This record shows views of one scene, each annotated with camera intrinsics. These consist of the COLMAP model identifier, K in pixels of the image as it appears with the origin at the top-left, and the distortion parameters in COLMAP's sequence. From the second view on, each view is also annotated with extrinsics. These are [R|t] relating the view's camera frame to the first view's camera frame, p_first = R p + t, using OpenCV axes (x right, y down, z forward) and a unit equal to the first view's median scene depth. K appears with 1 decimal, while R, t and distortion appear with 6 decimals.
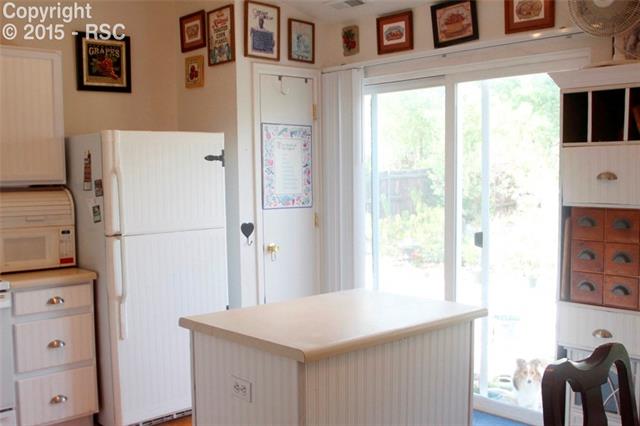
lens RADIAL K [[679.0, 0, 319.2], [0, 679.0, 212.5], [0, 0, 1]] dist [-0.062843, 0.000000]
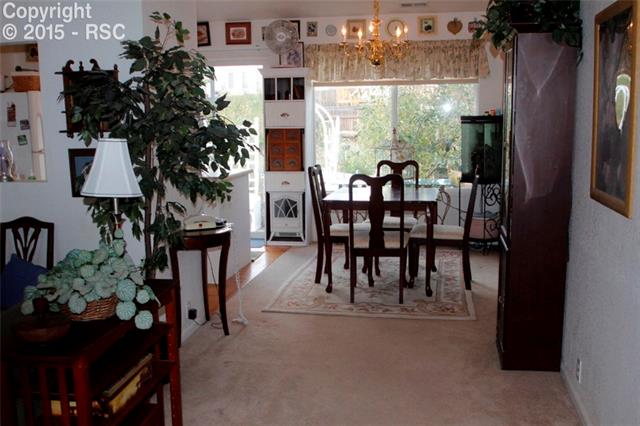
lens RADIAL K [[679.0, 0, 320.7], [0, 679.0, 211.7], [0, 0, 1]] dist [-0.062843, 0.000000]
pose [[0.798020, -0.088173, 0.596145, -0.763977], [0.042375, 0.995000, 0.090441, 0.061254], [-0.601139, -0.046912, 0.797766, -0.820669]]
